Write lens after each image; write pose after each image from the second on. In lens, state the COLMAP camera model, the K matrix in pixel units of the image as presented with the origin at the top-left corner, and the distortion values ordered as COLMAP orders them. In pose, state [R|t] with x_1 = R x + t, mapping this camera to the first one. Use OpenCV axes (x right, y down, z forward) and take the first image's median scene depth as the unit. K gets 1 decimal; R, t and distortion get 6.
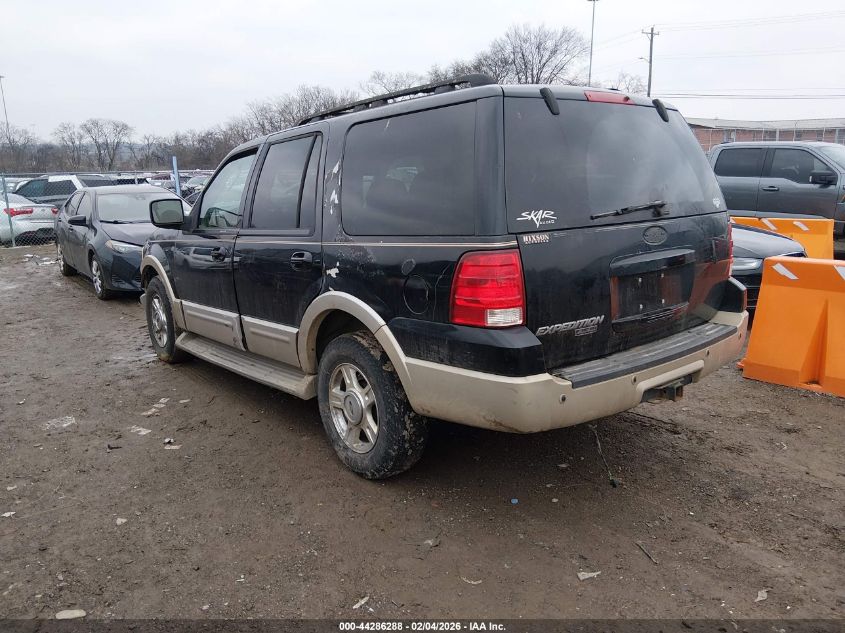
lens RADIAL K [[645.4, 0, 422.5], [0, 645.4, 316.5], [0, 0, 1]] dist [0.051472, 0.000805]
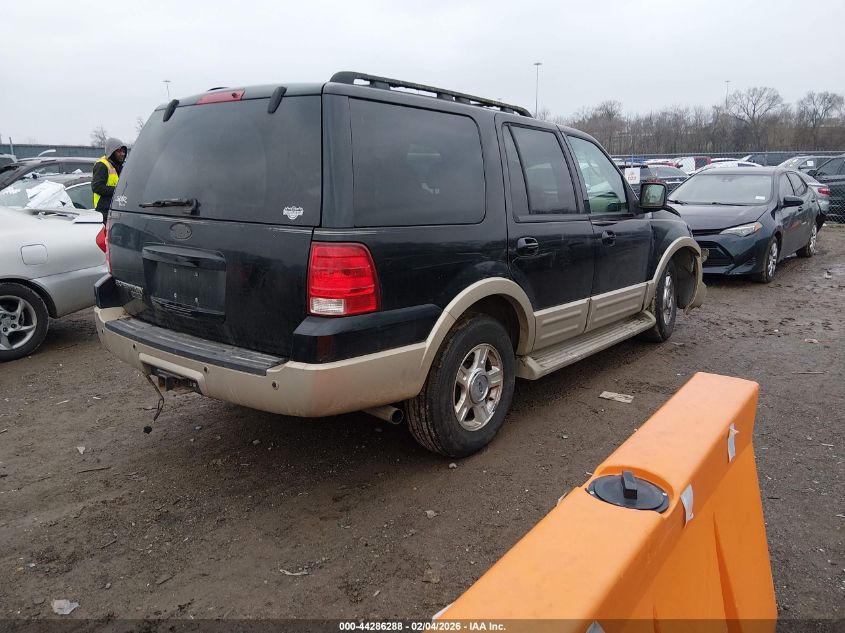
lens RADIAL K [[645.4, 0, 422.5], [0, 645.4, 316.5], [0, 0, 1]] dist [0.051472, 0.000805]
pose [[0.179615, 0.243258, -0.953186, 1.242167], [-0.205253, 0.956886, 0.205525, -0.246801], [0.962086, 0.158728, 0.221801, 0.994081]]
